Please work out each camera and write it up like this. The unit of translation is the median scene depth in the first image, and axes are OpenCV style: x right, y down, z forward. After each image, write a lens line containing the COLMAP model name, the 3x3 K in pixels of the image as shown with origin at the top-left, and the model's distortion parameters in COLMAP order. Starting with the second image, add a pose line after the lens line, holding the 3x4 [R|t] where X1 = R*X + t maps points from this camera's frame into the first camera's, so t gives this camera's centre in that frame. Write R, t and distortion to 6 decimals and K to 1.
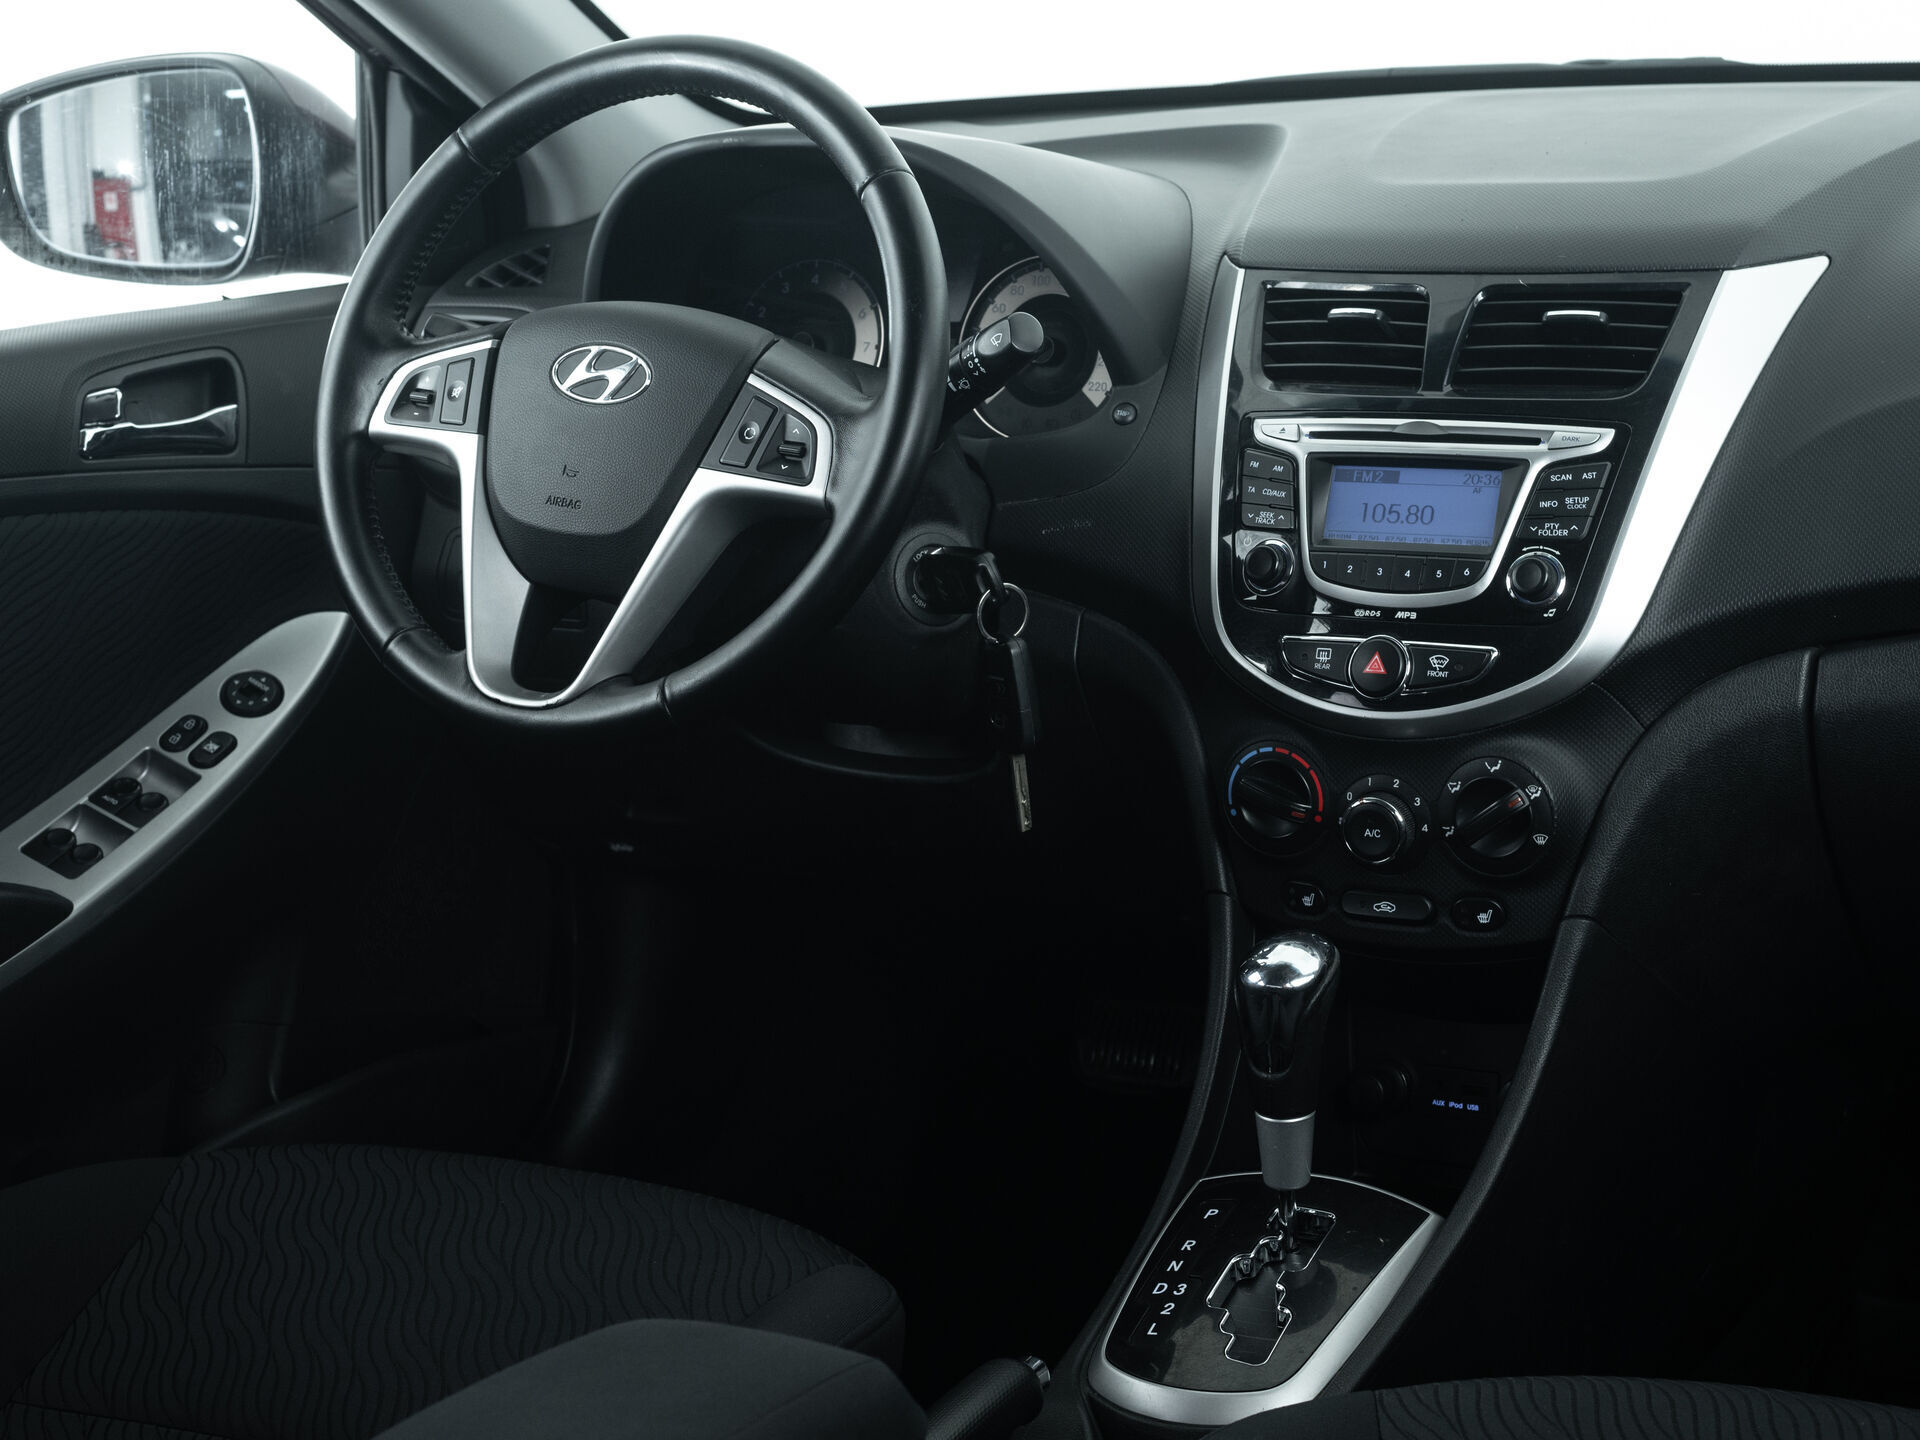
lens RADIAL K [[3525.5, 0, 959.6], [0, 3525.5, 763.1], [0, 0, 1]] dist [-0.109305, -0.127056]
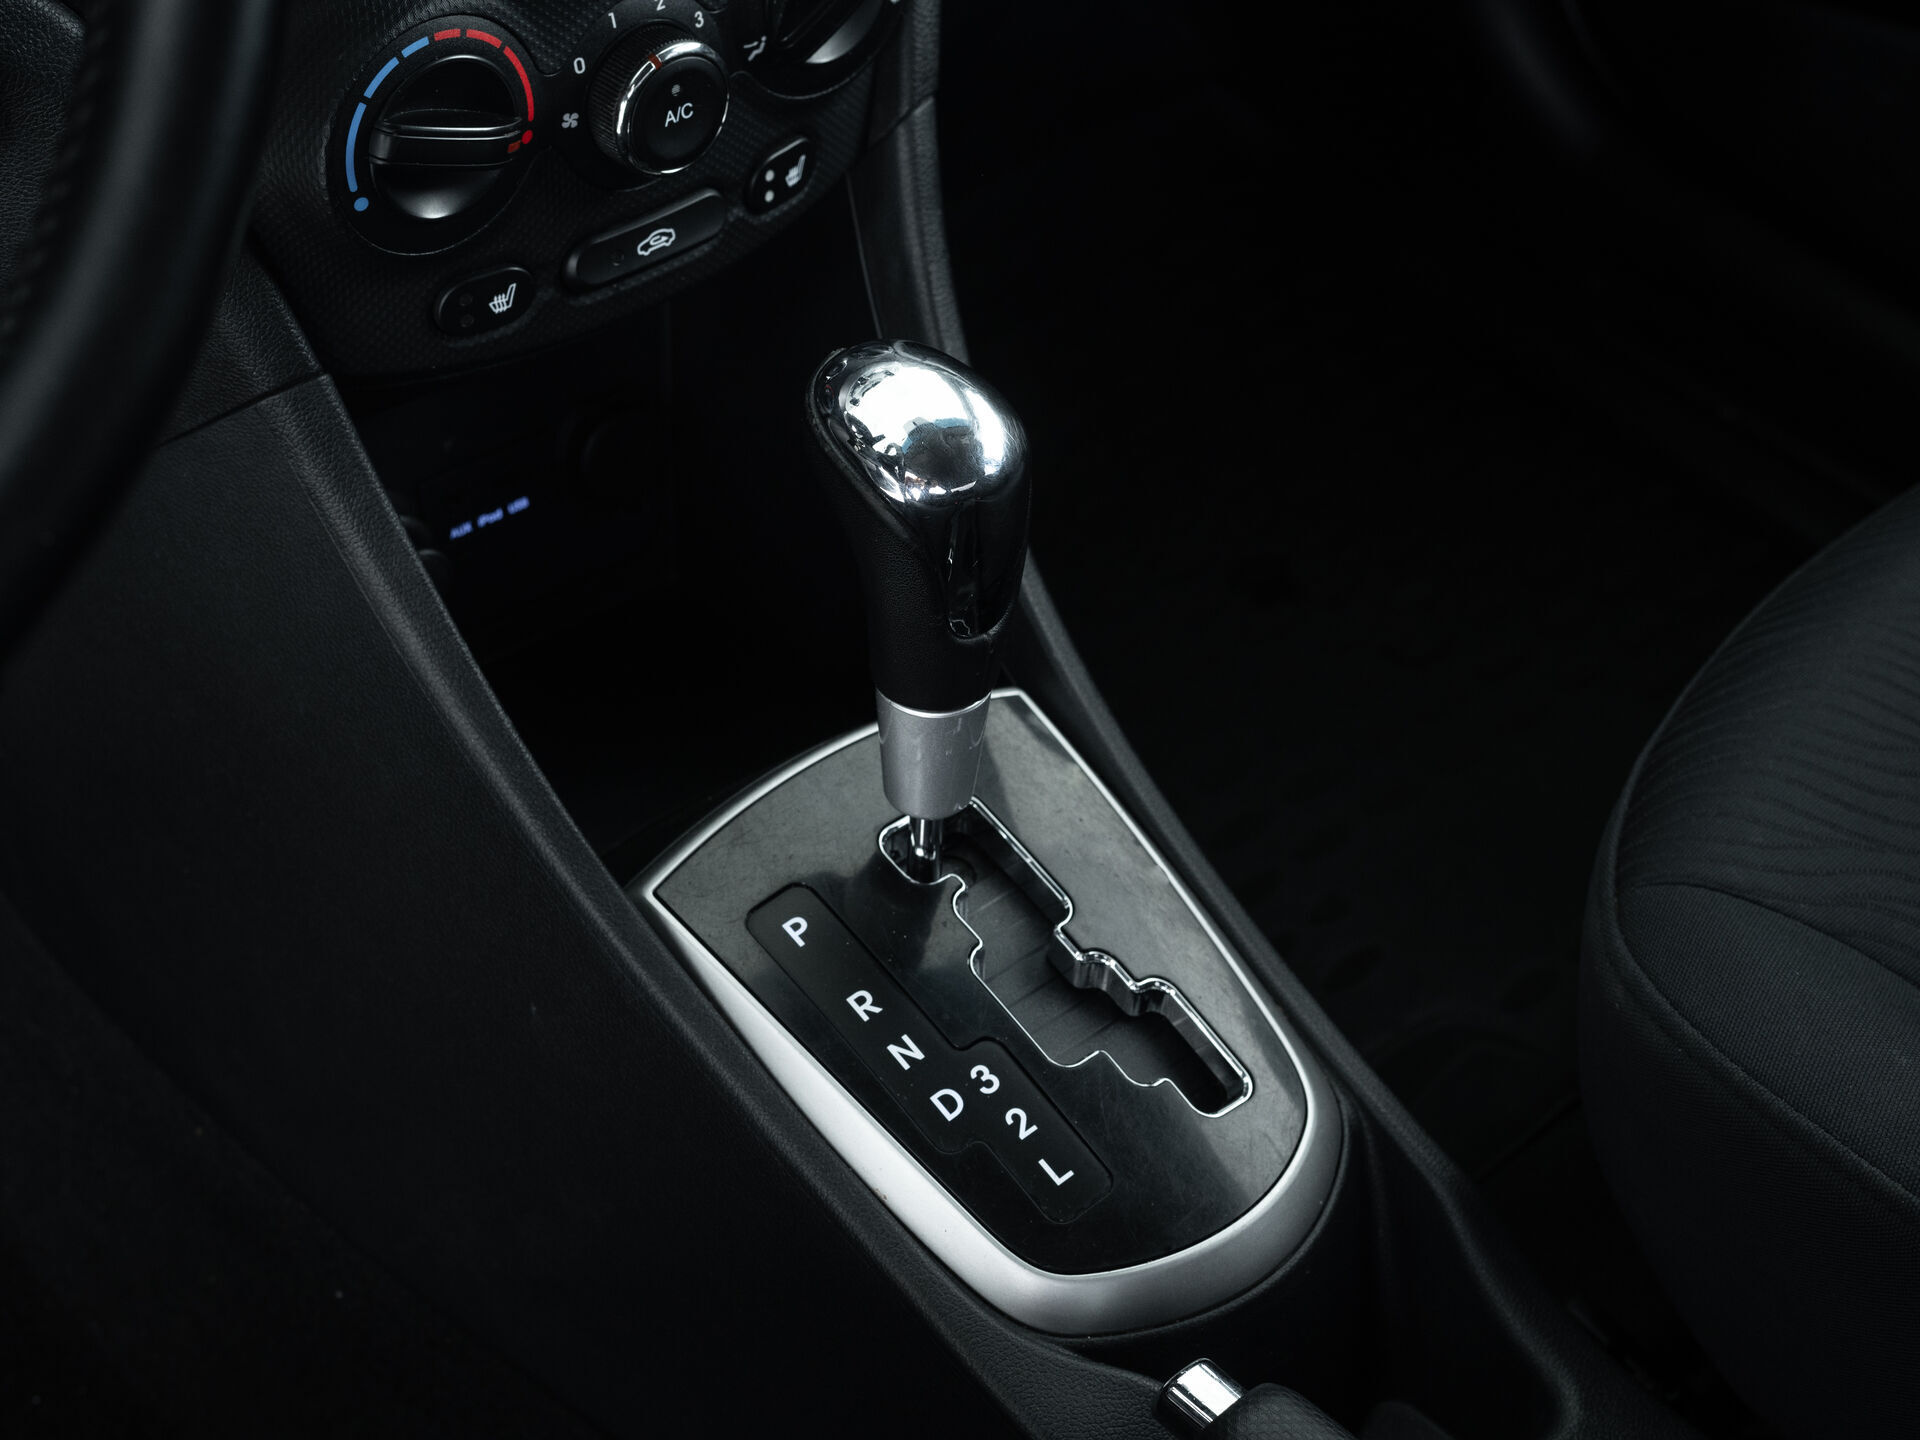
lens RADIAL K [[3243.2, 0, 939.9], [0, 3243.2, 717.7], [0, 0, 1]] dist [-0.103811, -0.098764]
pose [[0.308415, -0.556856, 0.771228, -0.262716], [0.192437, 0.830511, 0.522704, -0.137074], [-0.931584, -0.012797, 0.363302, 0.791590]]
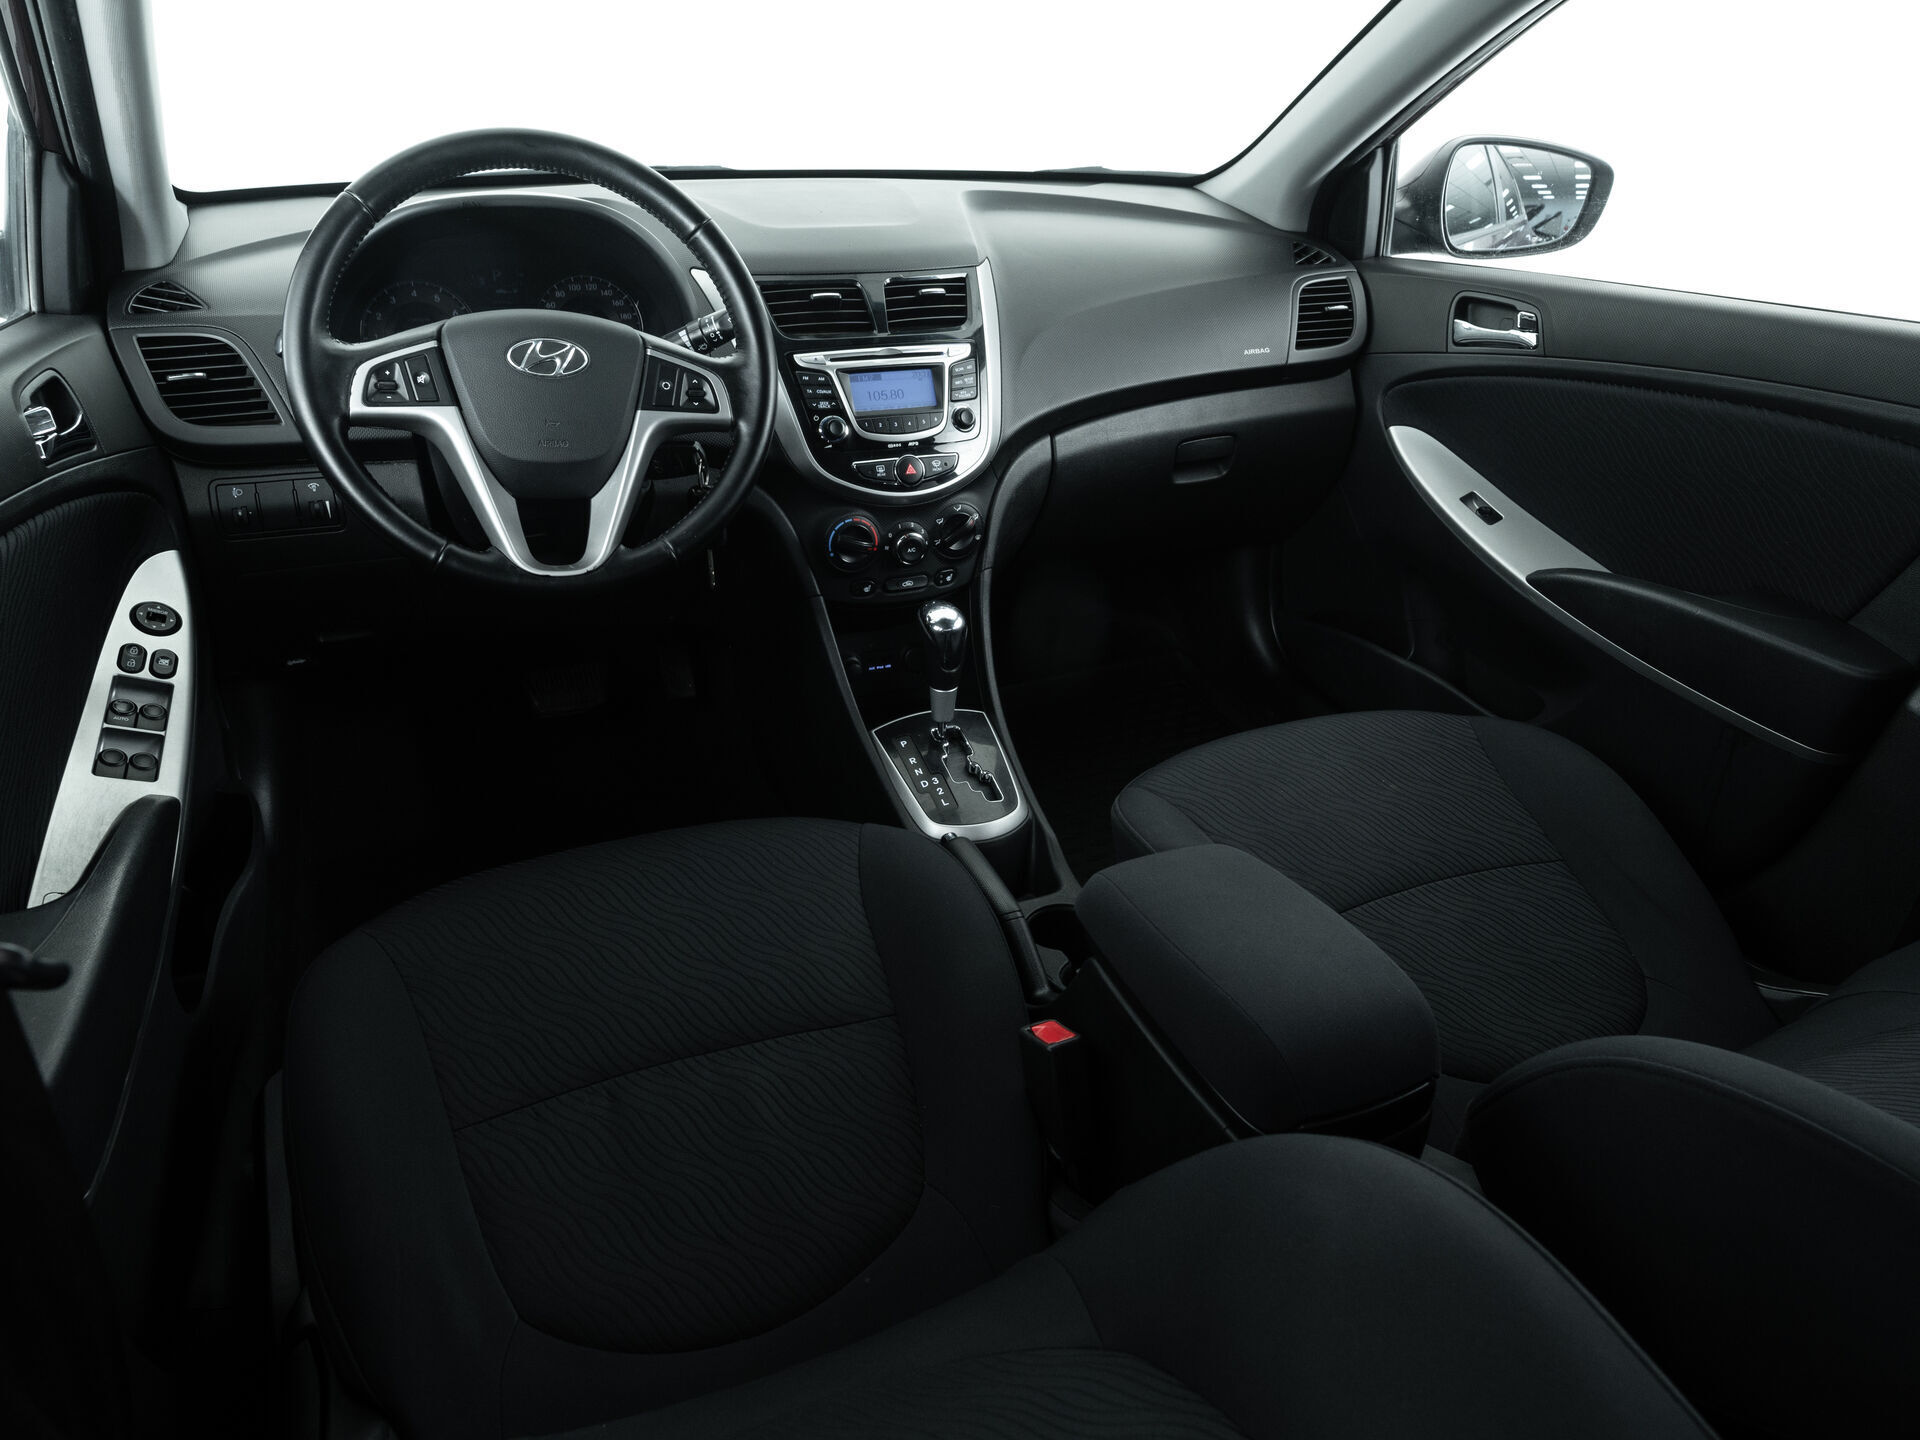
lens RADIAL K [[1261.6, 0, 964.0], [0, 1261.6, 716.8], [0, 0, 1]] dist [-0.025845, 0.001117]
pose [[0.589615, -0.294350, 0.752138, -0.458393], [0.140655, 0.954419, 0.263251, -0.078658], [-0.795343, -0.049425, 0.604141, 0.505686]]
